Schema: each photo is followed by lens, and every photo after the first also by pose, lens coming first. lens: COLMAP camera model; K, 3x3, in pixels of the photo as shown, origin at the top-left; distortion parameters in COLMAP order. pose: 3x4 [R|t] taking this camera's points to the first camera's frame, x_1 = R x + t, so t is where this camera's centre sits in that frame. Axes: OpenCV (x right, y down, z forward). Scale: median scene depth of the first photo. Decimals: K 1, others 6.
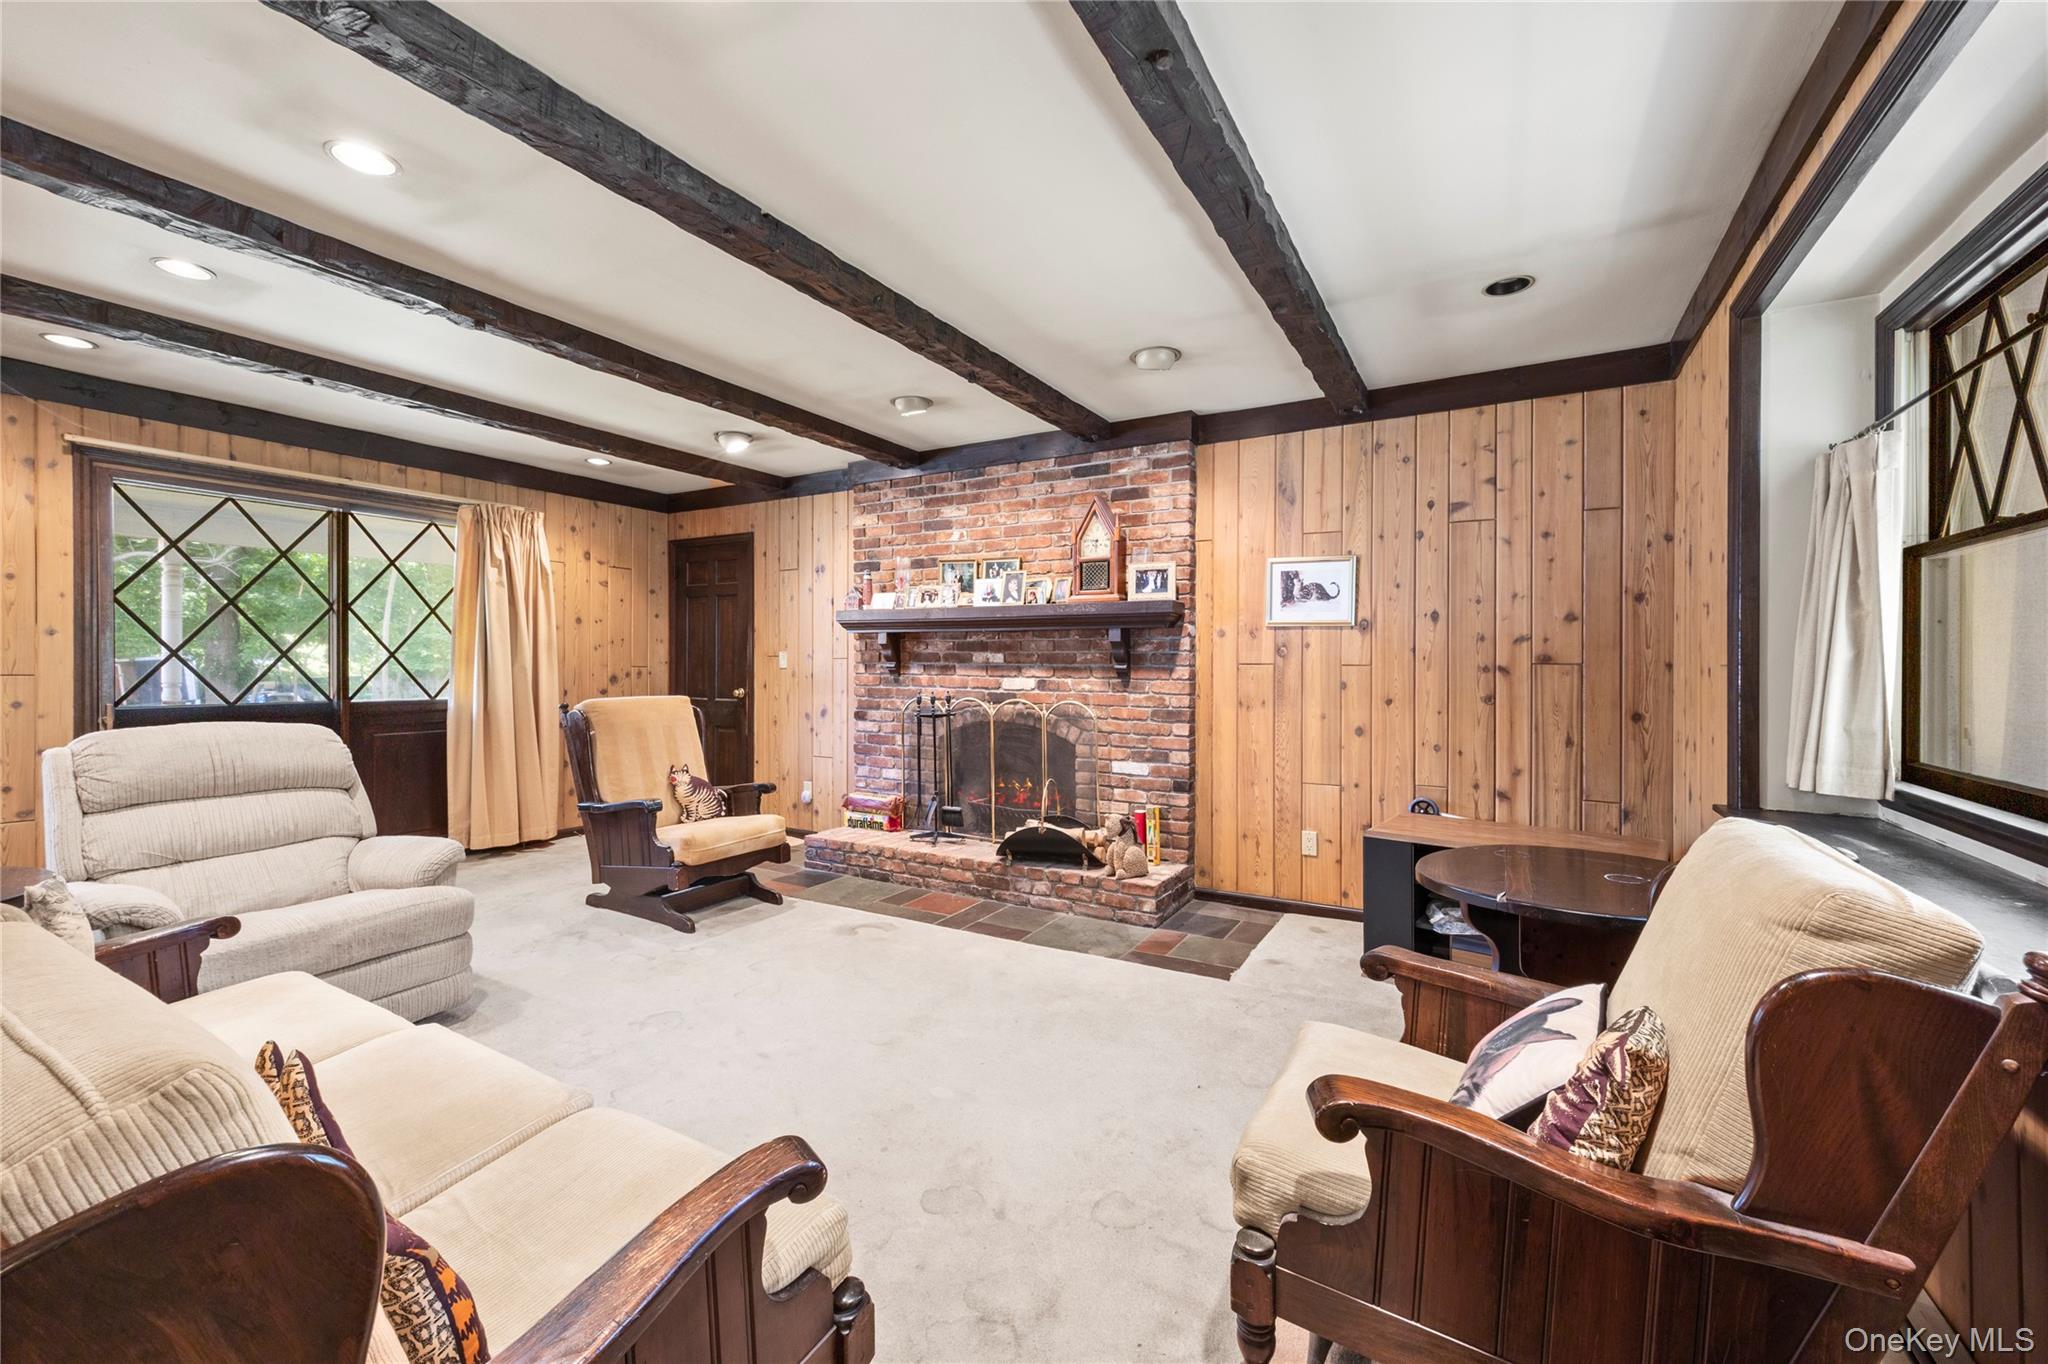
lens RADIAL K [[814.9, 0, 1032.4], [0, 814.9, 673.7], [0, 0, 1]] dist [0.001052, 0.000069]
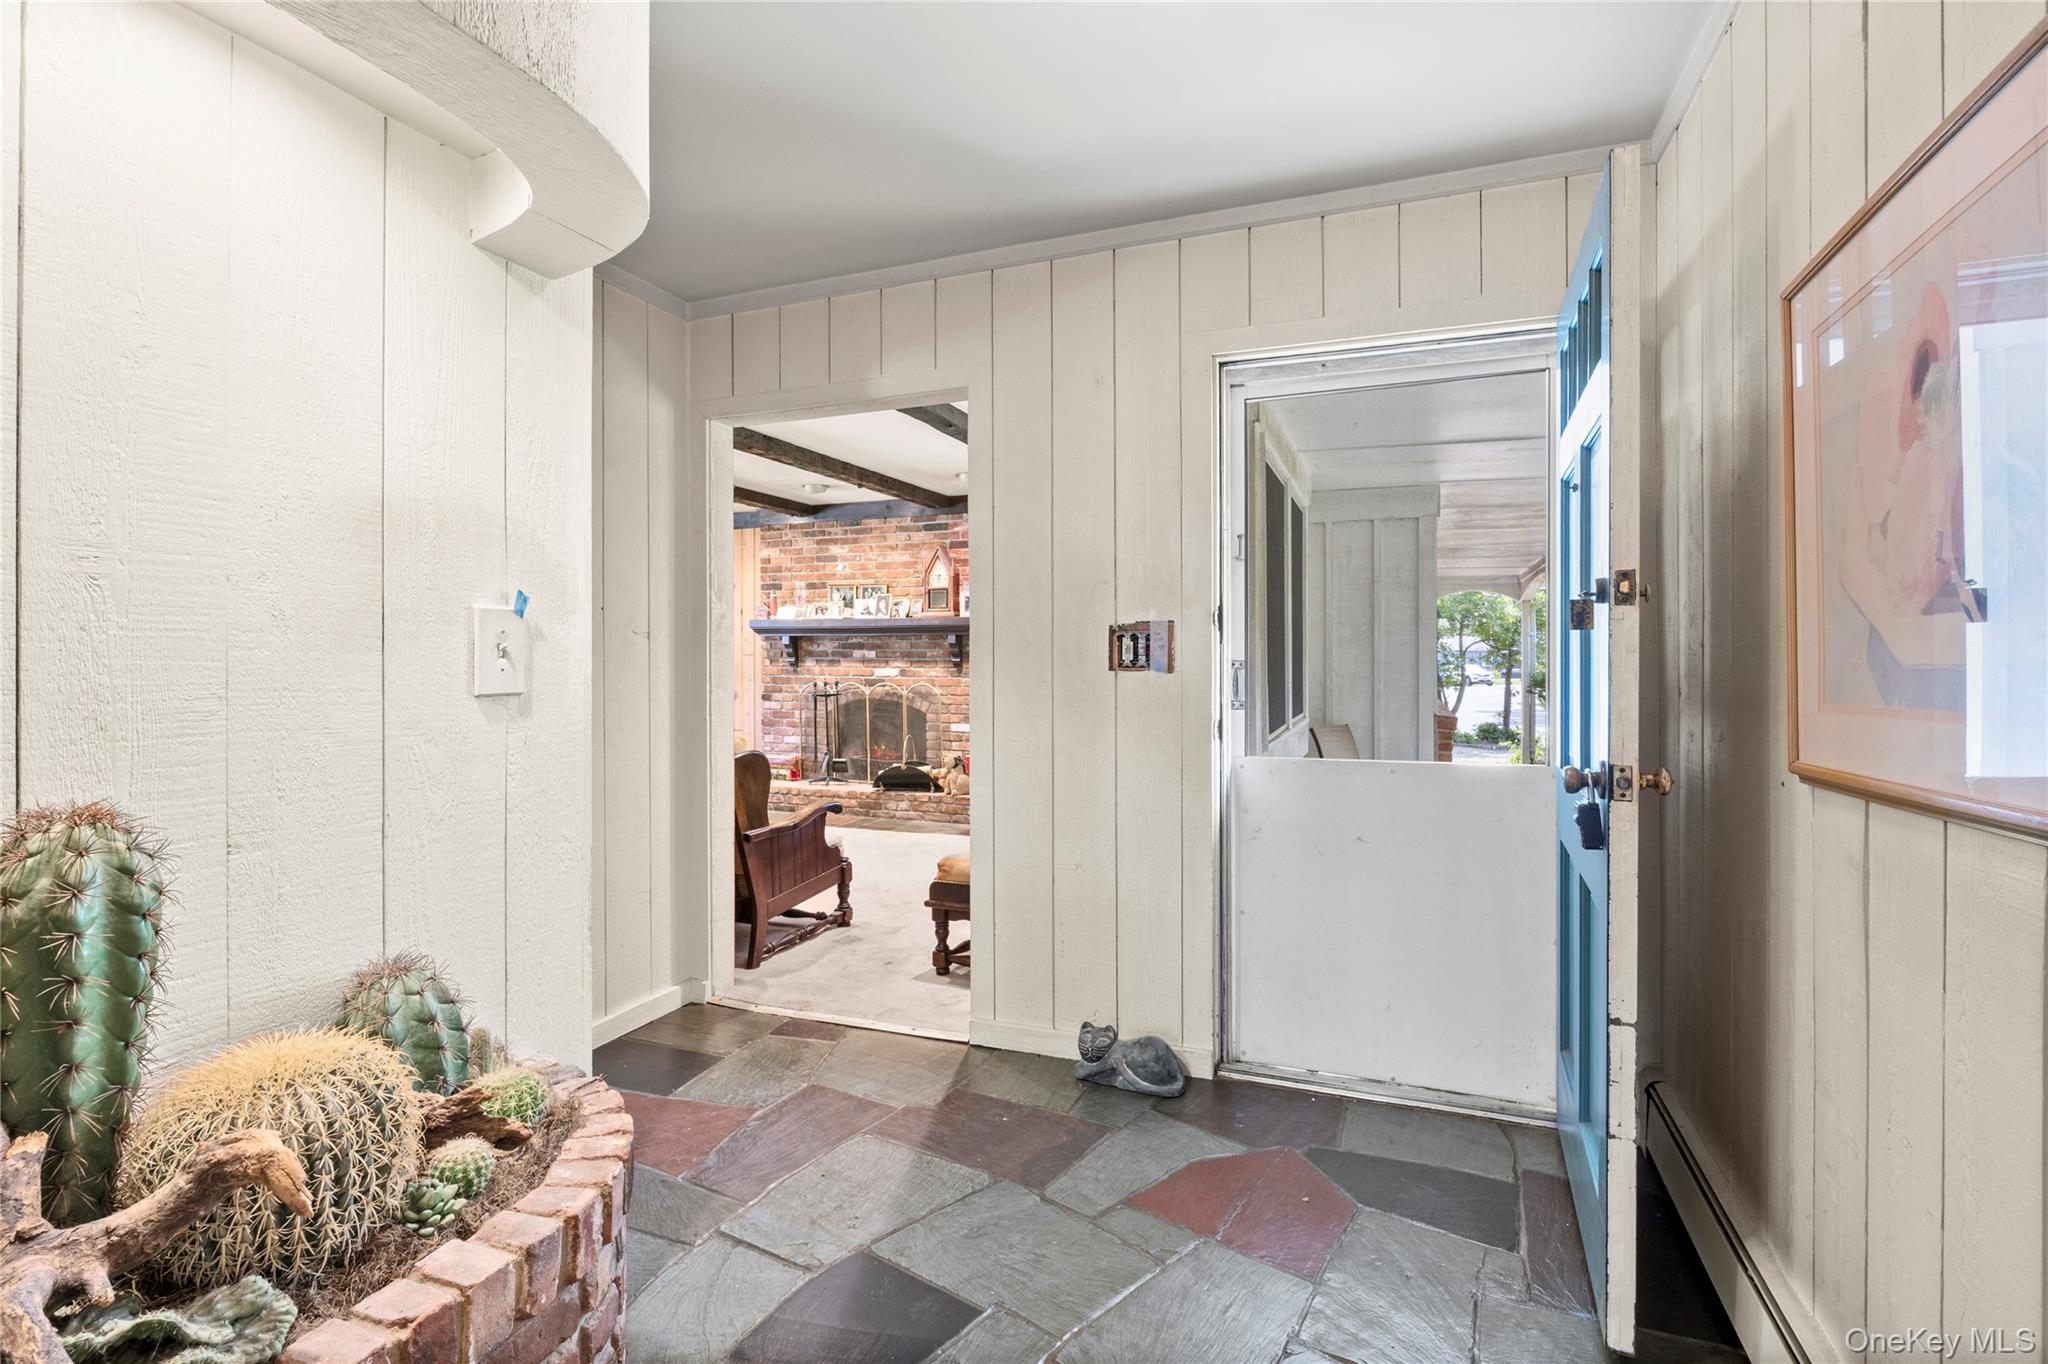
lens RADIAL K [[955.1, 0, 1027.3], [0, 955.1, 664.1], [0, 0, 1]] dist [-0.010168, -0.000915]
pose [[0.989904, -0.005281, 0.141644, -0.009319], [0.006105, 0.999967, -0.005386, 0.008399], [-0.141611, 0.006196, 0.989903, -0.685118]]
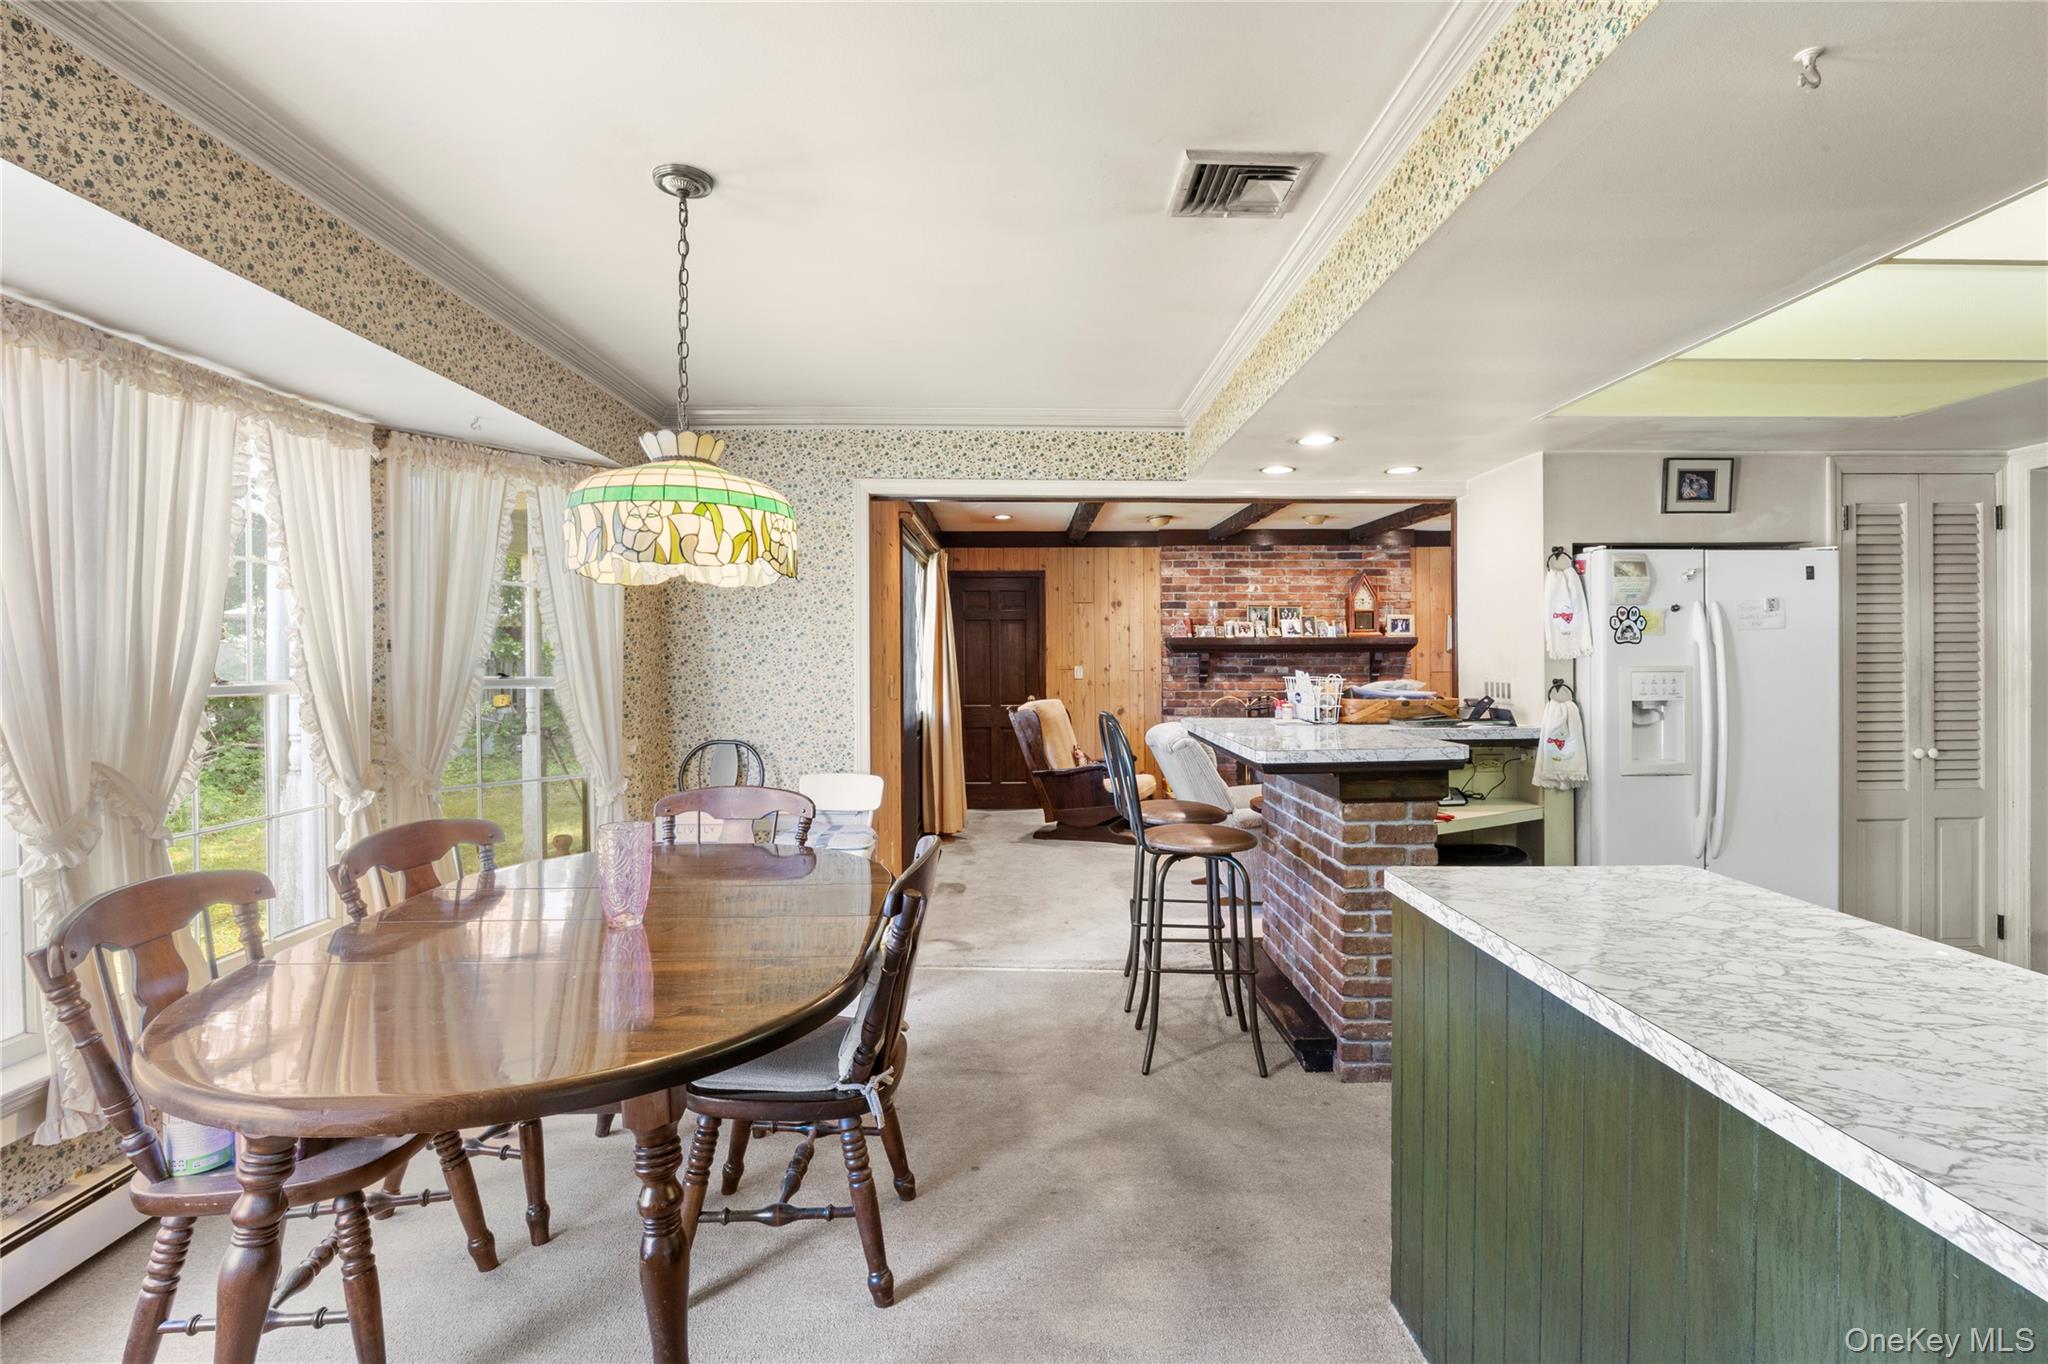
lens RADIAL K [[955.1, 0, 1021.6], [0, 955.1, 674.4], [0, 0, 1]] dist [-0.010168, -0.000915]
pose [[0.865760, -0.013909, 0.500265, -1.379042], [0.014520, 0.999891, 0.002672, -0.022988], [-0.500248, 0.004950, 0.865868, -0.314140]]
